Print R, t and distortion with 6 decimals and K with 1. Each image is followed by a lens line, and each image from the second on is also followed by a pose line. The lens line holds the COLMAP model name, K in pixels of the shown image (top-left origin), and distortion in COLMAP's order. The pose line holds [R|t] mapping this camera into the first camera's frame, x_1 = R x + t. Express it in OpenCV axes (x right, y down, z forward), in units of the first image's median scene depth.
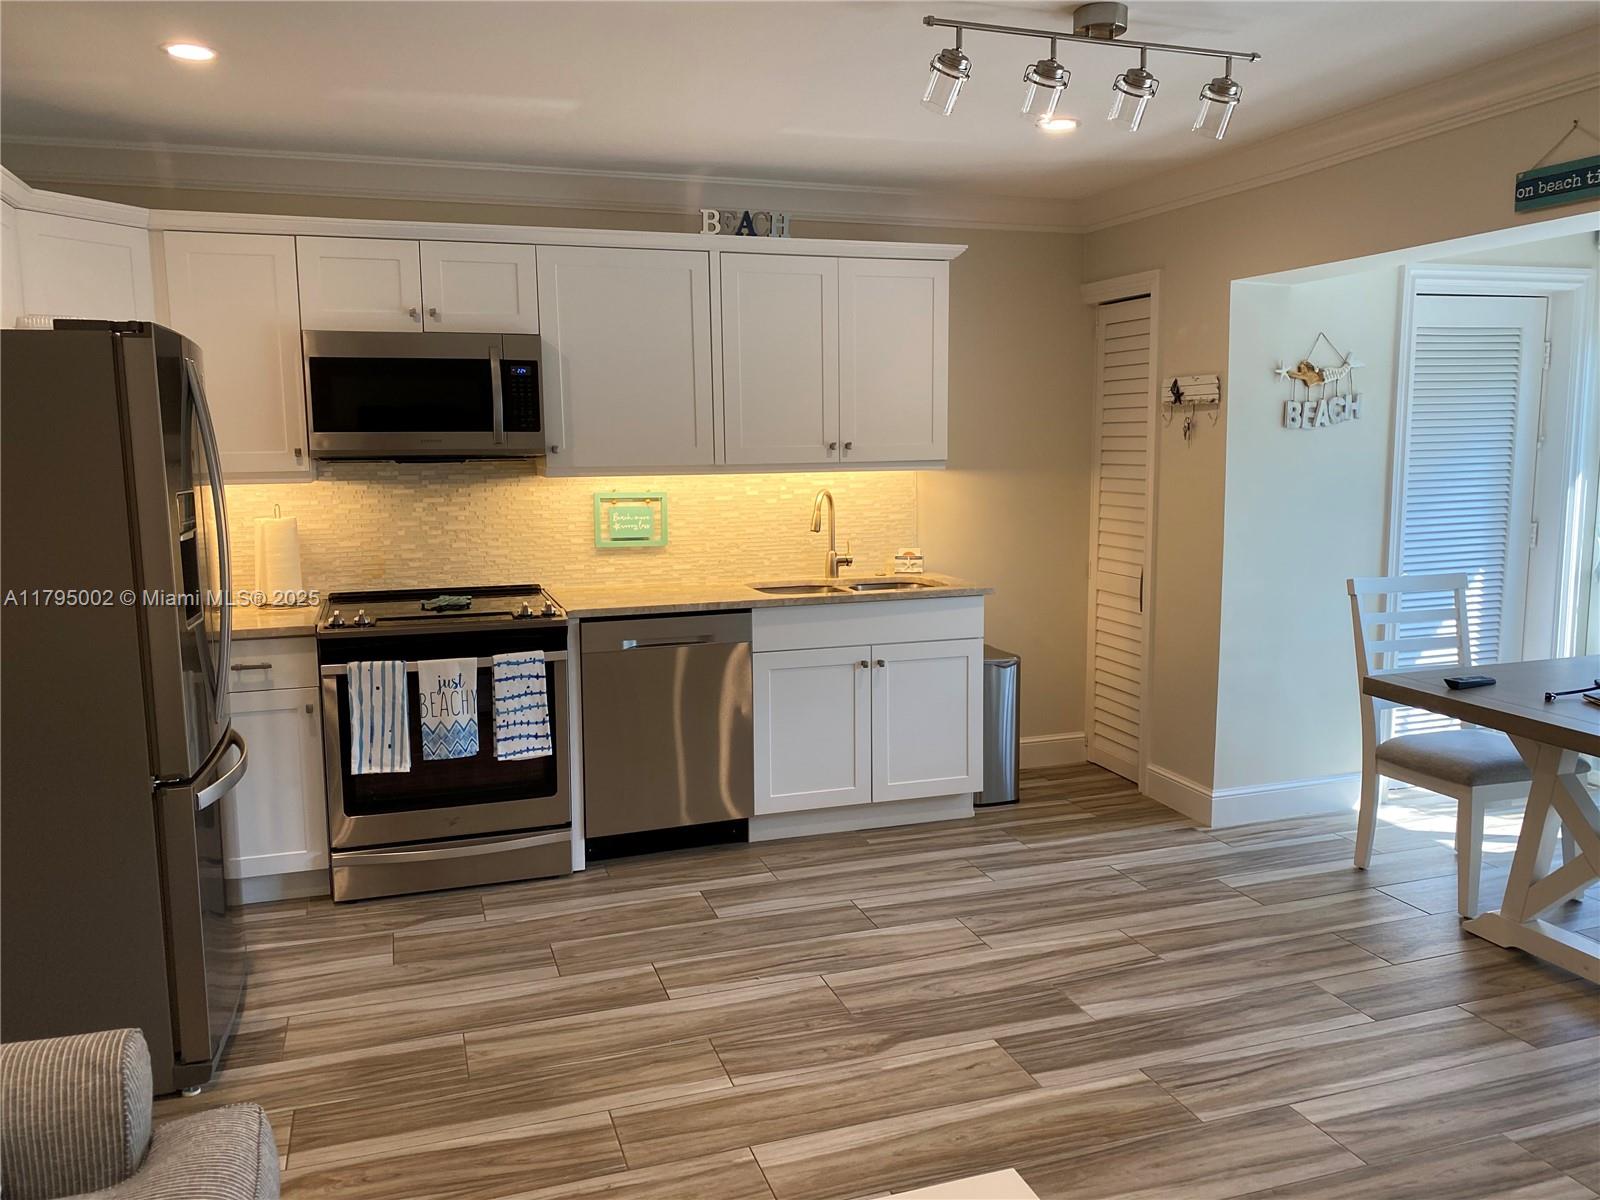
lens RADIAL K [[1218.0, 0, 814.8], [0, 1218.0, 602.8], [0, 0, 1]] dist [0.134233, -0.237602]
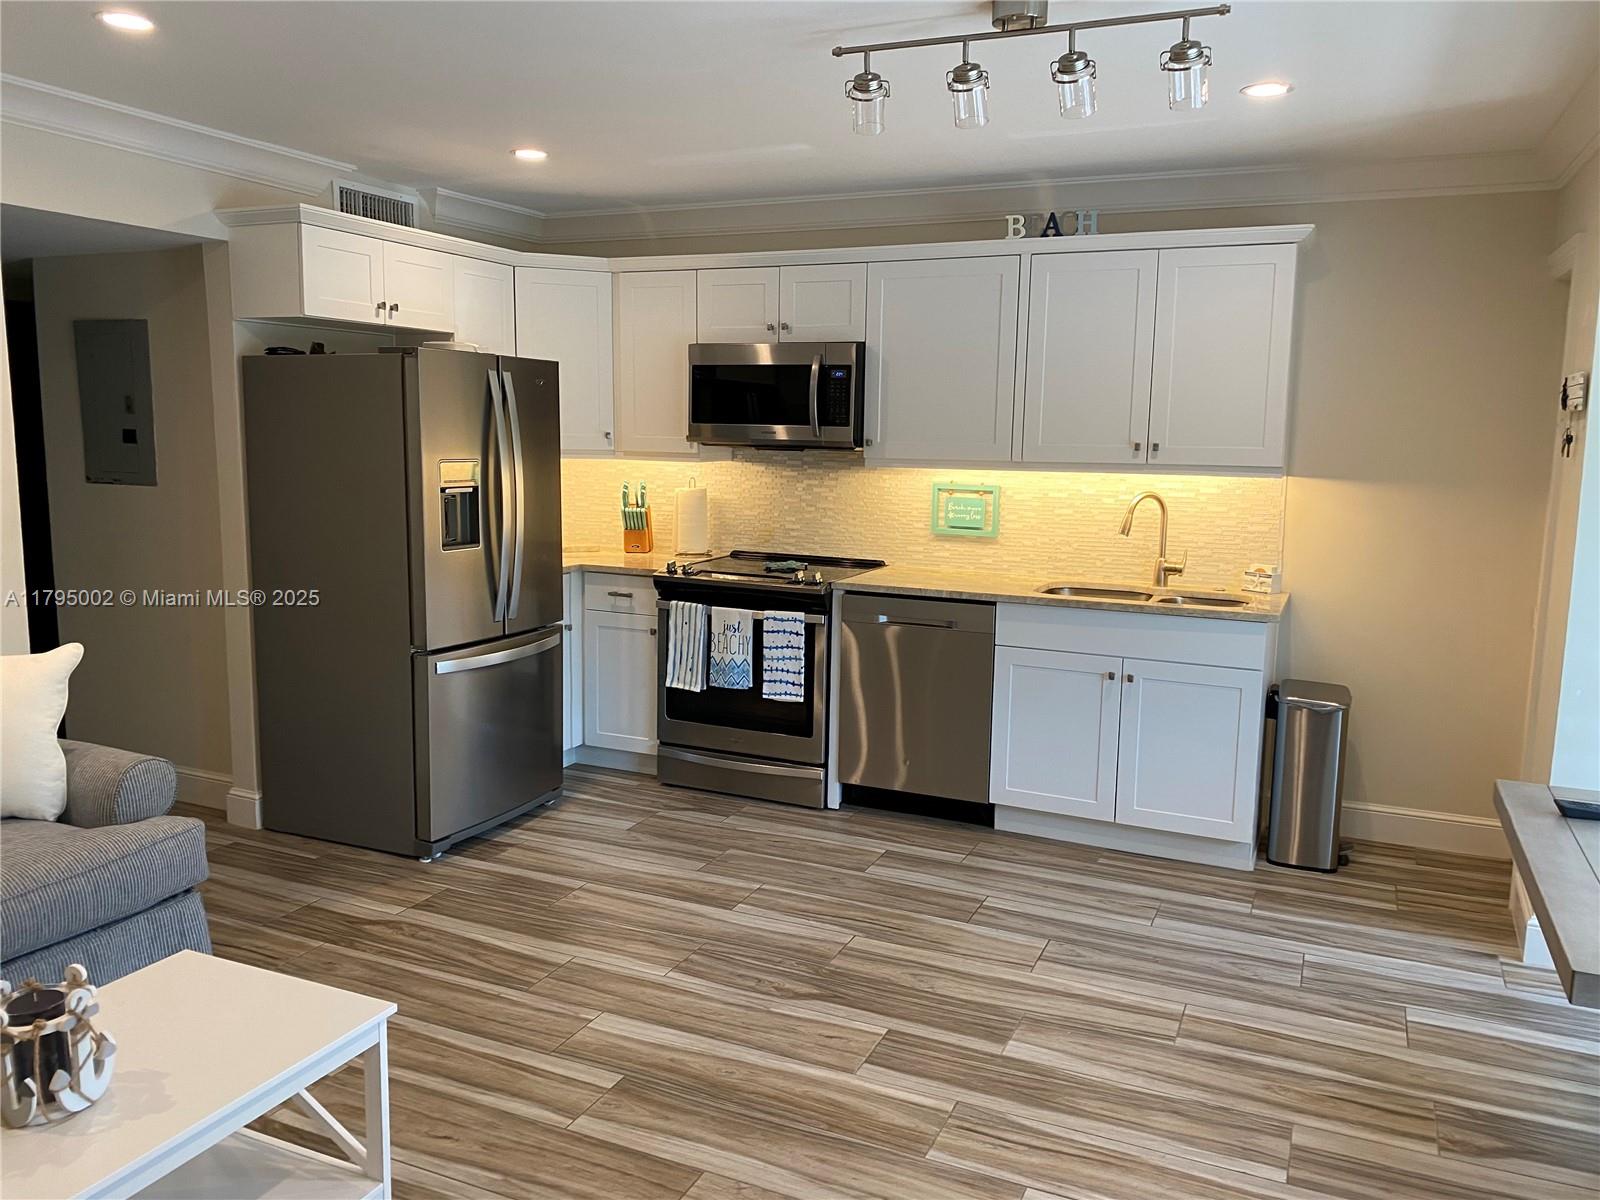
lens RADIAL K [[1218.0, 0, 814.8], [0, 1218.0, 602.8], [0, 0, 1]] dist [0.134233, -0.237602]
pose [[0.732656, 0.123739, -0.669257, 0.556745], [-0.116886, 0.991600, 0.055378, -0.035809], [0.670488, 0.037654, 0.740965, 0.139138]]
